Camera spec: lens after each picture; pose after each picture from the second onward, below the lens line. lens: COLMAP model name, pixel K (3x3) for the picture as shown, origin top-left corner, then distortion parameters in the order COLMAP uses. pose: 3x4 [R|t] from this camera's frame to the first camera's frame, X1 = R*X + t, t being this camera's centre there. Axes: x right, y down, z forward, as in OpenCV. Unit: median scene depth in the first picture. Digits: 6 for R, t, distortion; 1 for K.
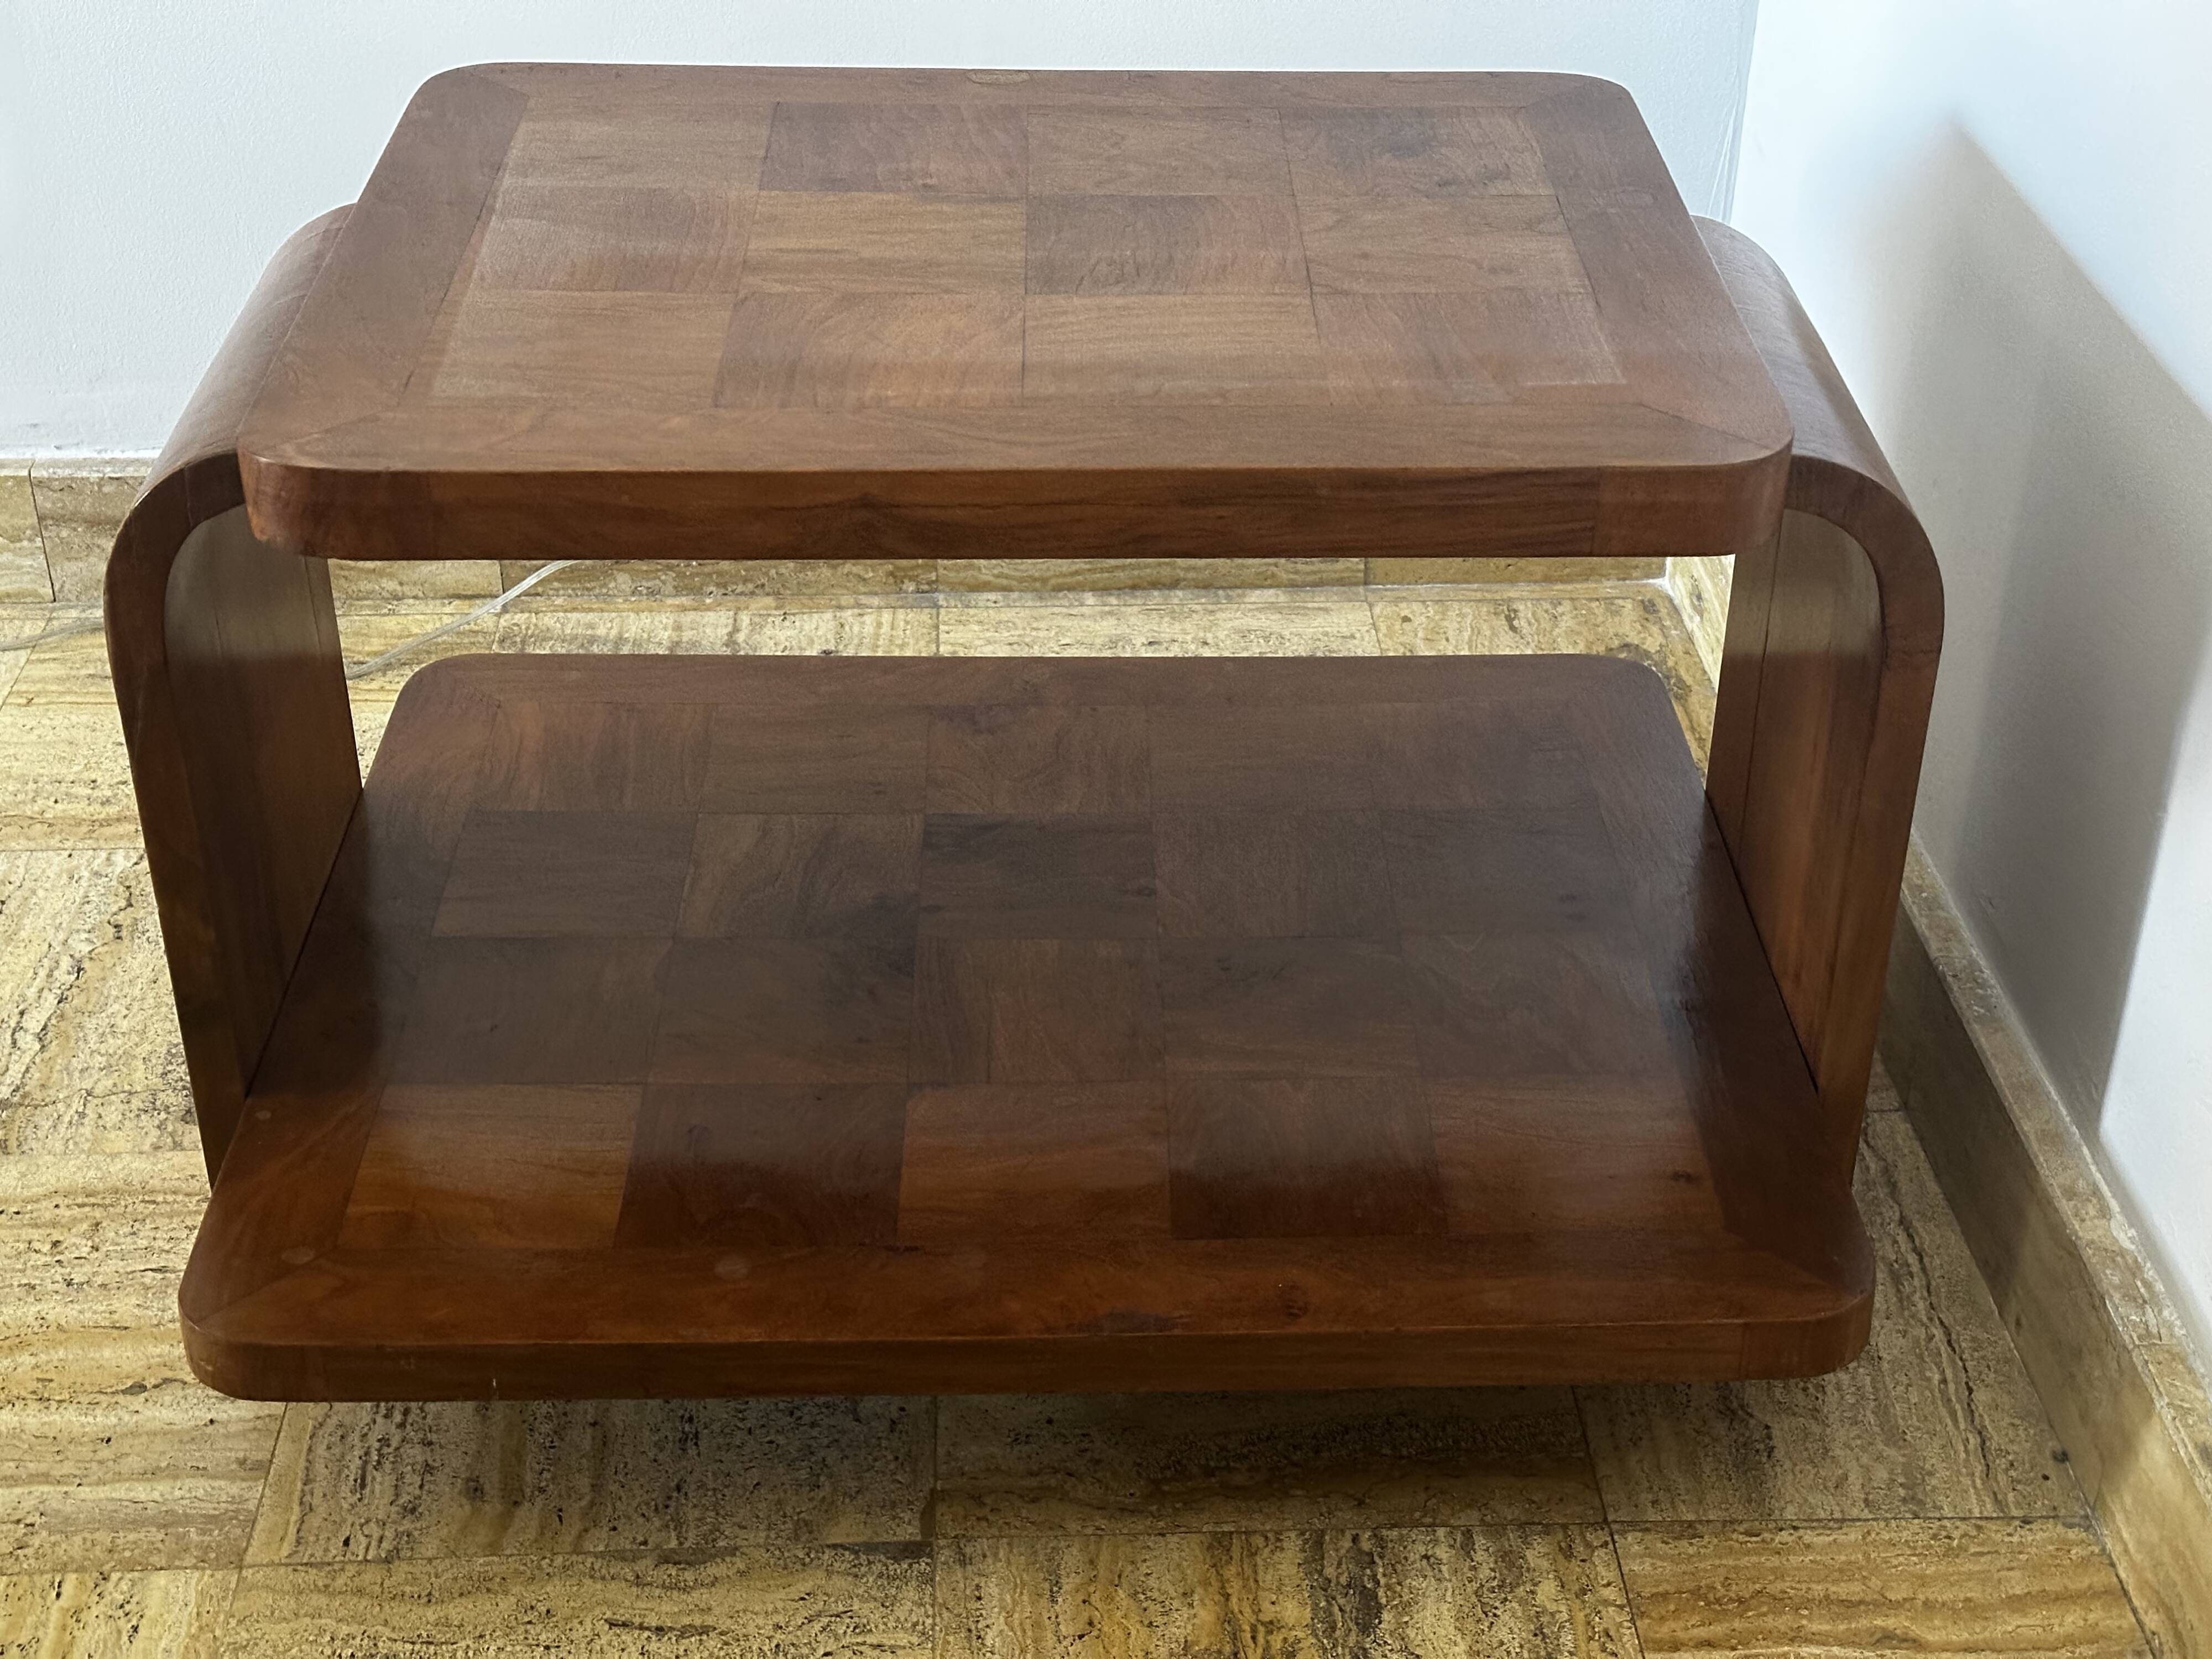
lens RADIAL K [[3072.7, 0, 1124.1], [0, 3072.7, 840.7], [0, 0, 1]] dist [0.214153, -0.486941]
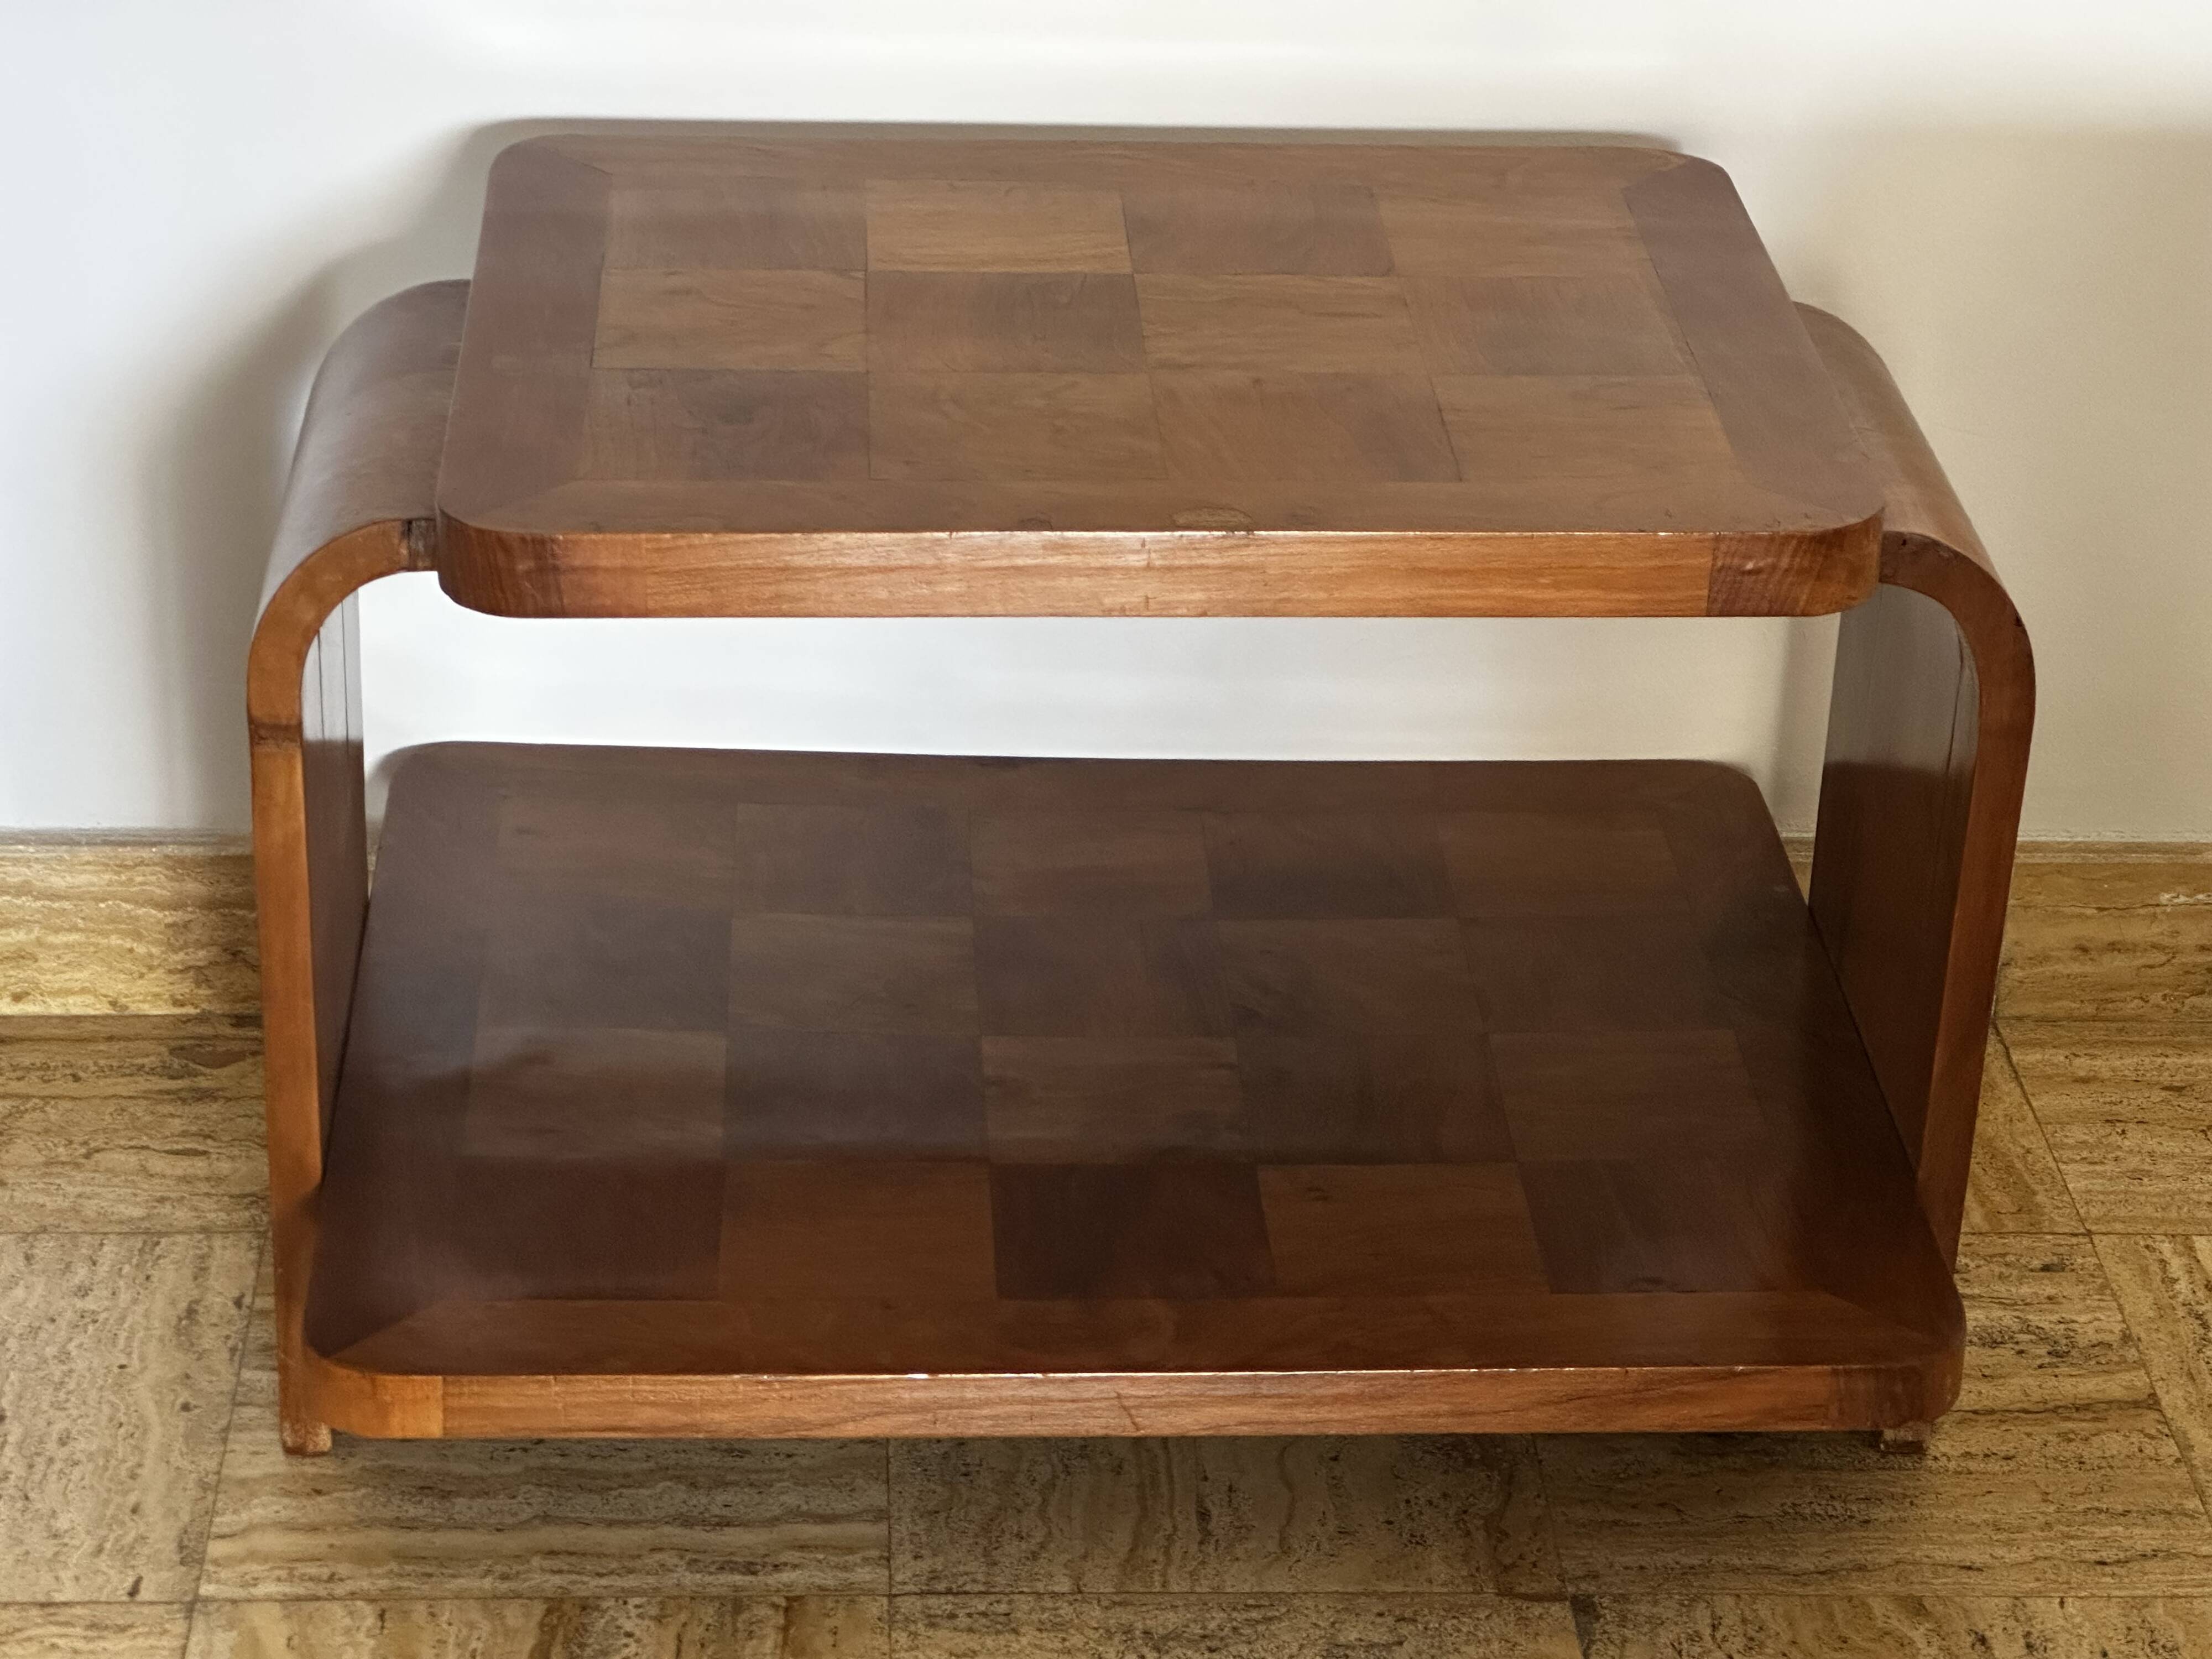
lens RADIAL K [[4861.0, 0, 1106.7], [0, 4861.0, 819.1], [0, 0, 1]] dist [0.454902, -2.707948]
pose [[-0.000859, -0.465688, 0.884949, -1.324937], [0.495446, 0.768503, 0.404891, -0.670402], [-0.868638, 0.438792, 0.230063, 0.644276]]
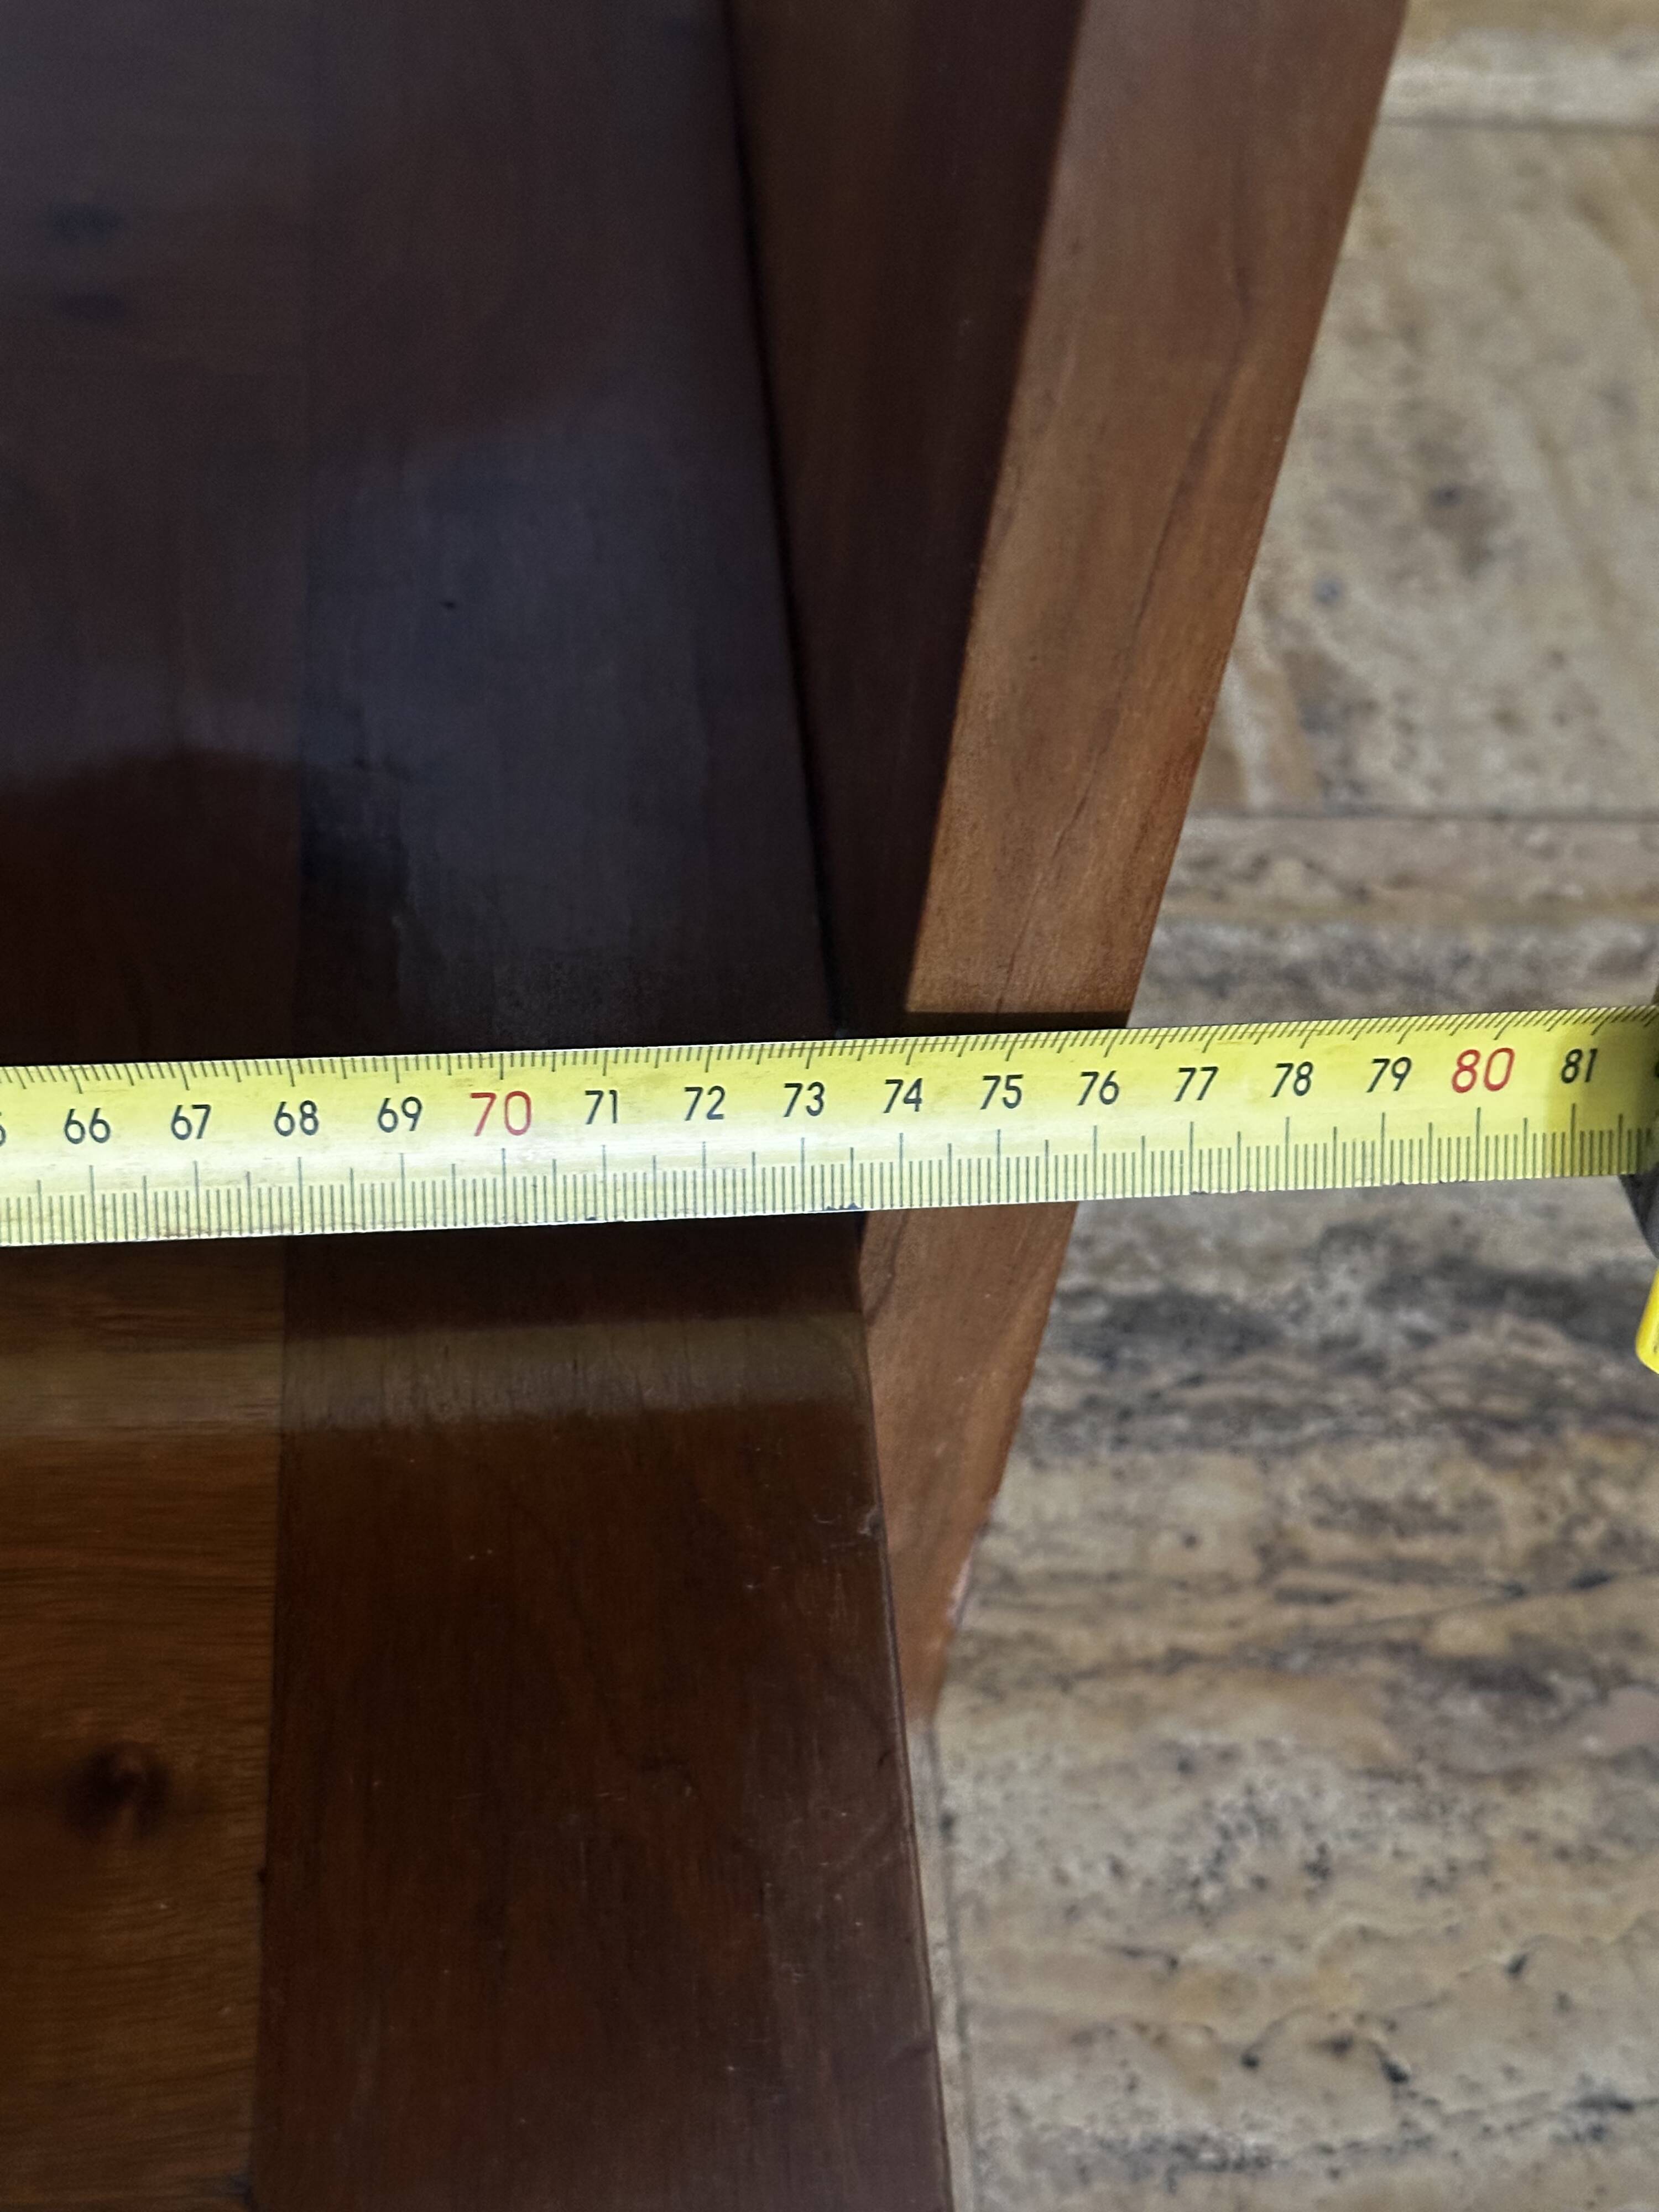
lens RADIAL K [[3214.0, 0, 828.8], [0, 3214.0, 1105.2], [0, 0, 1]] dist [0.223111, -0.614335]
pose [[-0.023570, -0.791461, 0.610765, -0.132315], [0.433767, 0.542336, 0.719527, -0.063440], [-0.900717, 0.281889, 0.330527, 0.866702]]
